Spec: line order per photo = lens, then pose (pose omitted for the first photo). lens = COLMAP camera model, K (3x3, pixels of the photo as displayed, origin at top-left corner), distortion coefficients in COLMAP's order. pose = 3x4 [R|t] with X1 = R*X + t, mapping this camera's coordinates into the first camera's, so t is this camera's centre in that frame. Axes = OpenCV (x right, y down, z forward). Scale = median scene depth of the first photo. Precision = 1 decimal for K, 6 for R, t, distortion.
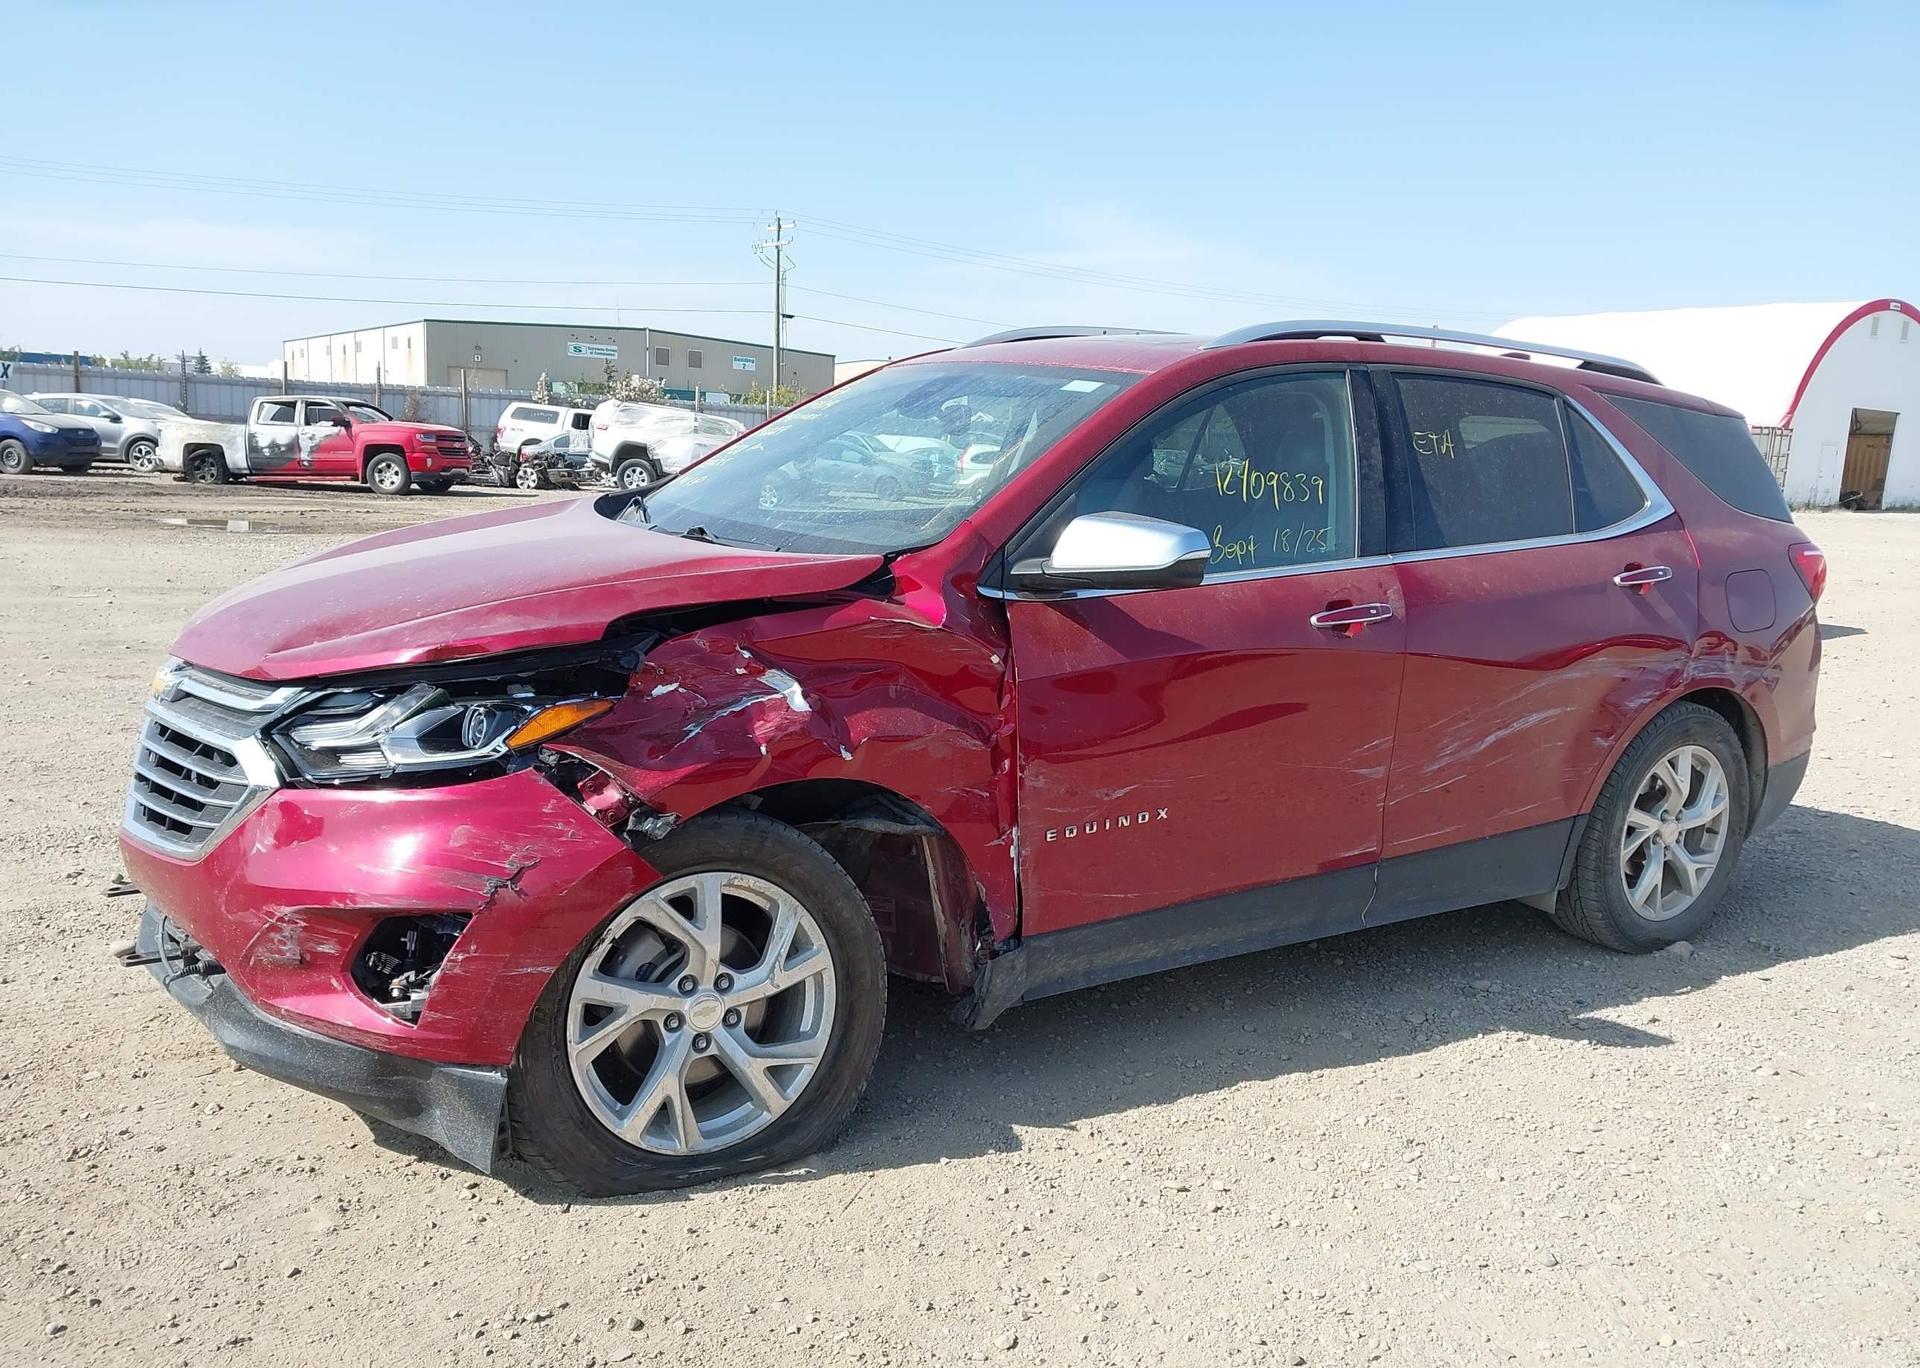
lens RADIAL K [[1530.0, 0, 997.0], [0, 1530.0, 680.6], [0, 0, 1]] dist [0.117511, -0.225567]
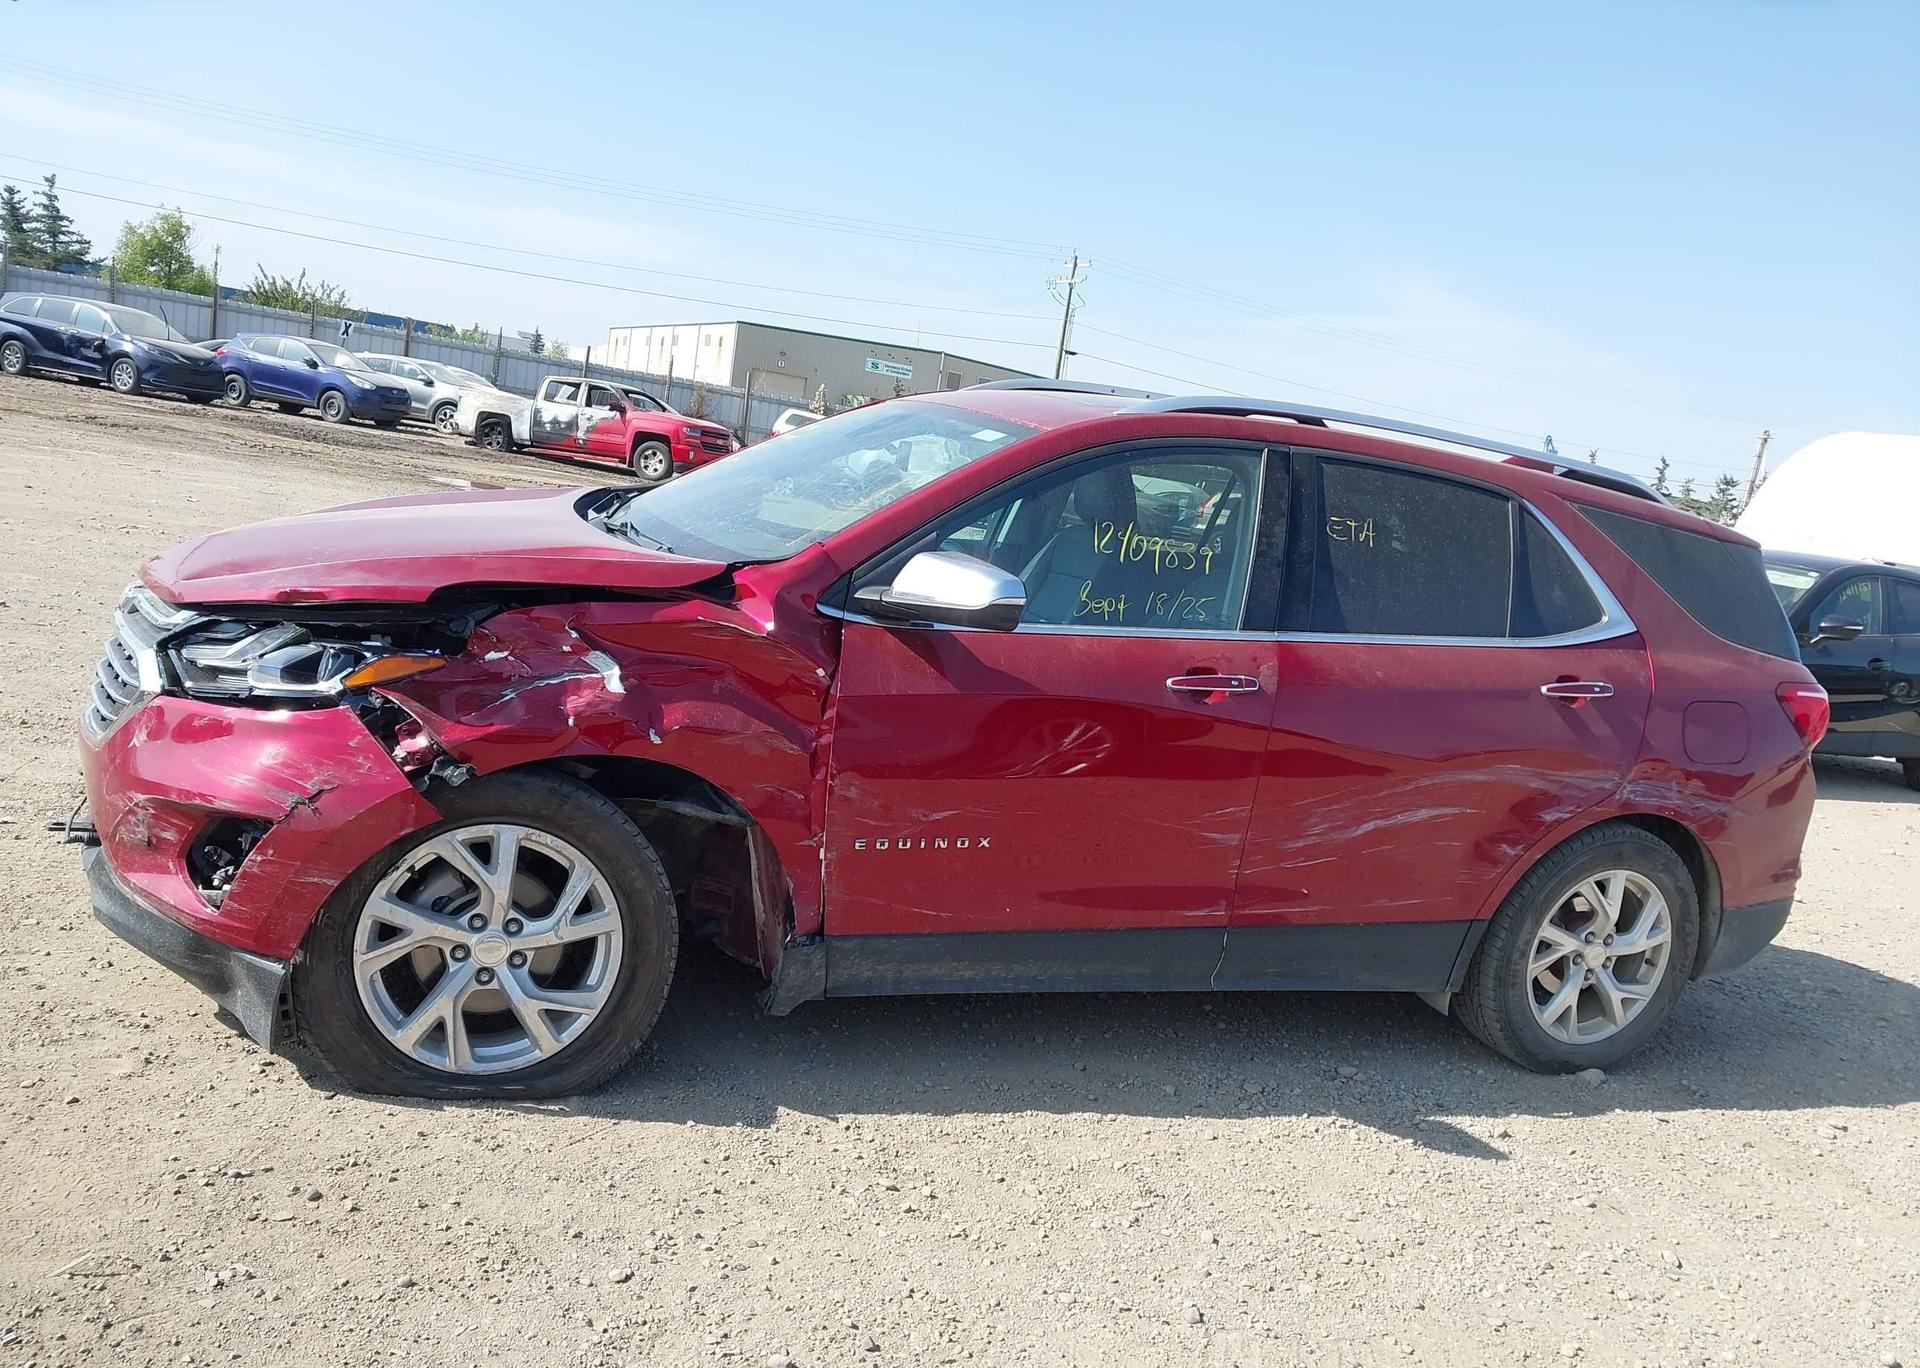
lens RADIAL K [[1530.0, 0, 997.0], [0, 1530.0, 680.6], [0, 0, 1]] dist [0.117511, -0.225567]
pose [[0.977311, 0.135299, -0.162965, 0.291462], [-0.139534, 0.990107, -0.014774, -0.009657], [0.159353, 0.037178, 0.986521, -0.043767]]
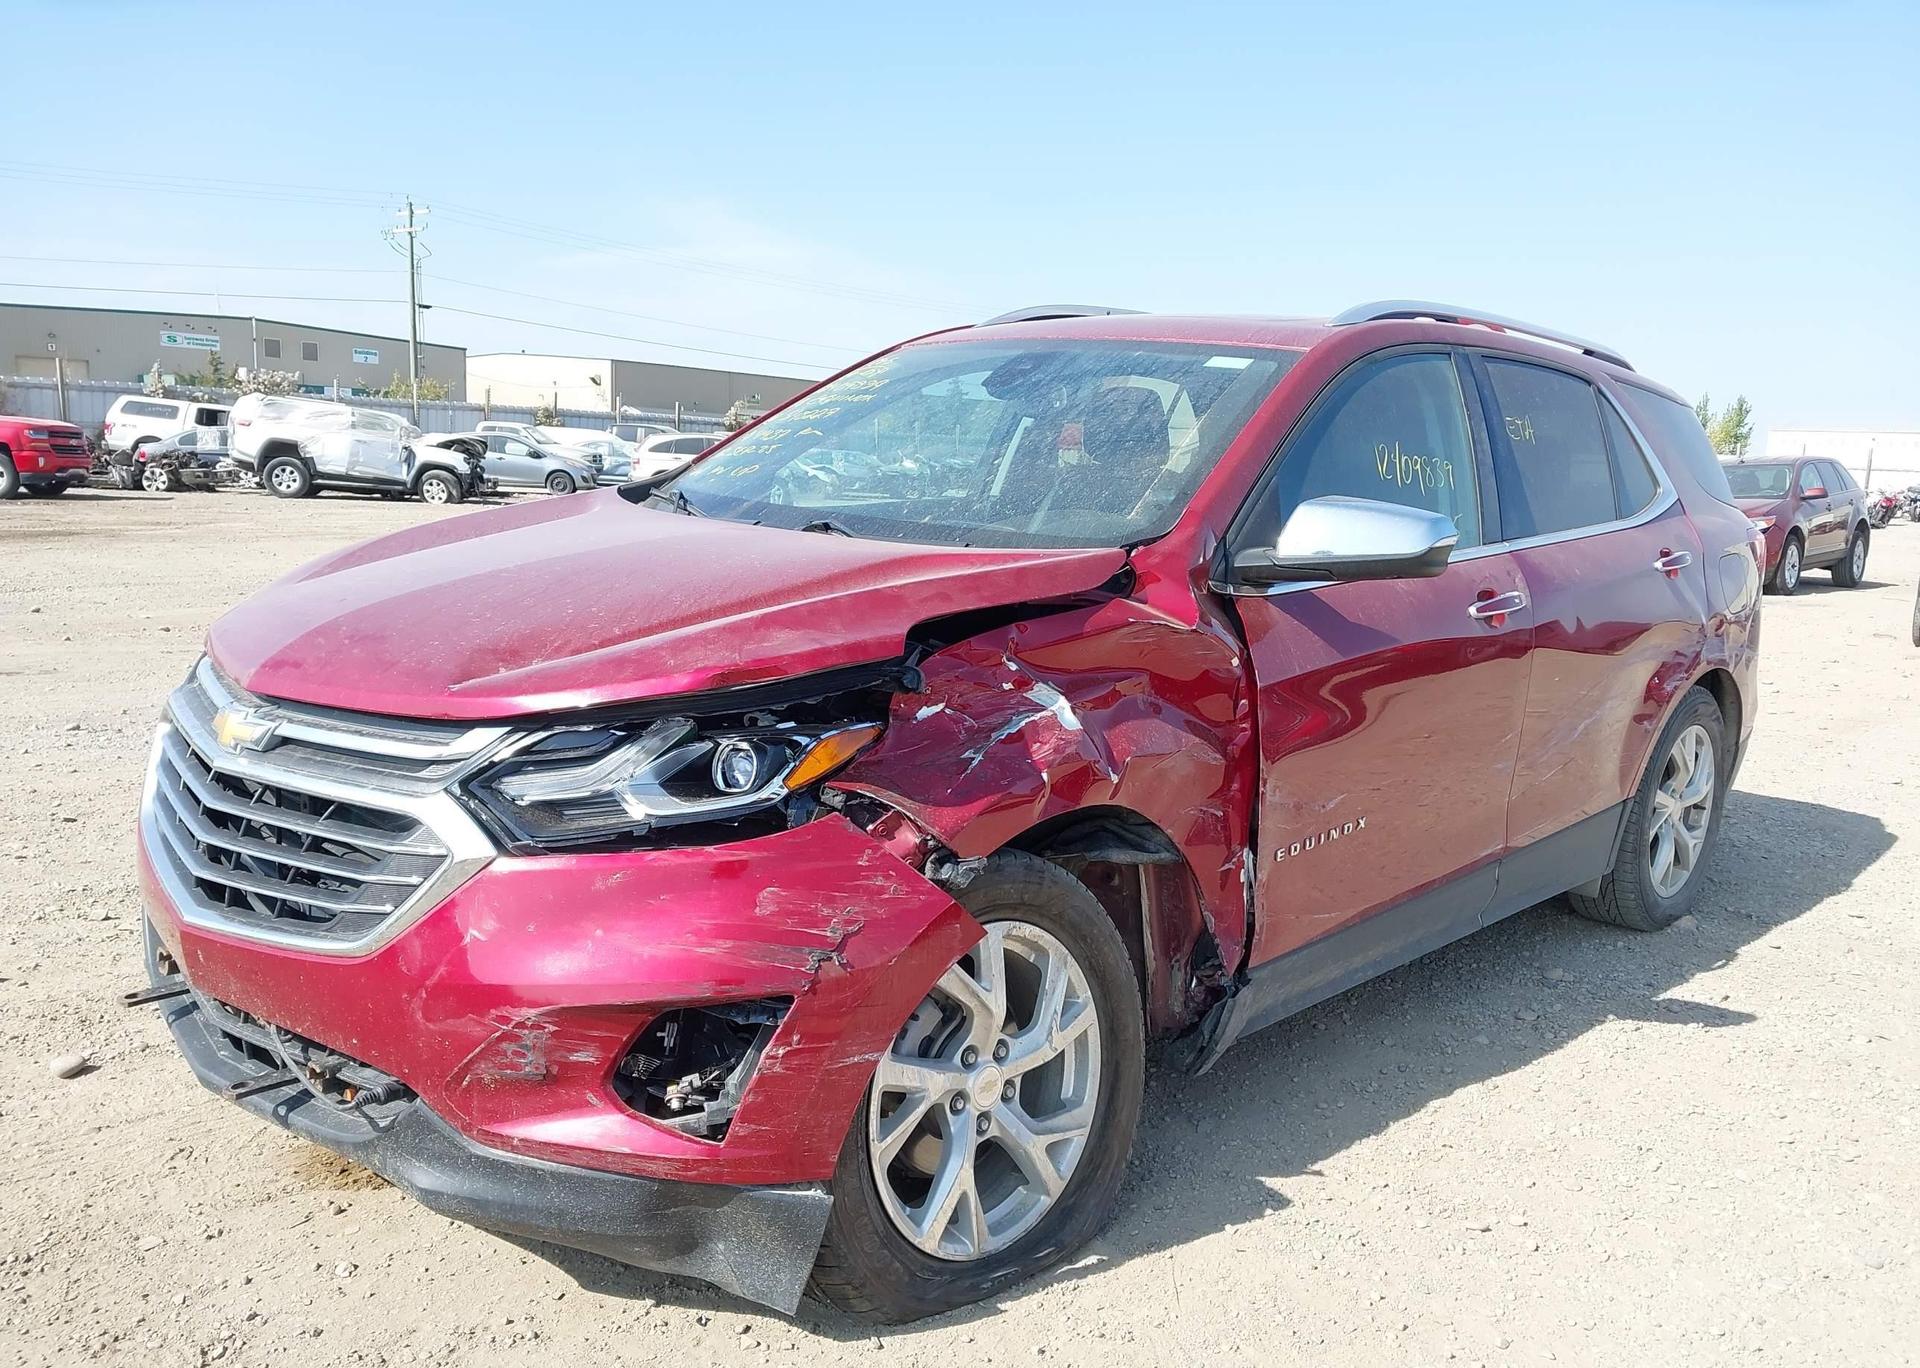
lens RADIAL K [[1512.2, 0, 999.6], [0, 1512.2, 687.1], [0, 0, 1]] dist [0.097076, -0.116333]
pose [[0.973708, -0.036196, 0.224905, -0.328786], [0.035013, 0.999344, 0.009244, -0.012459], [-0.225092, -0.001126, 0.974337, 0.162089]]
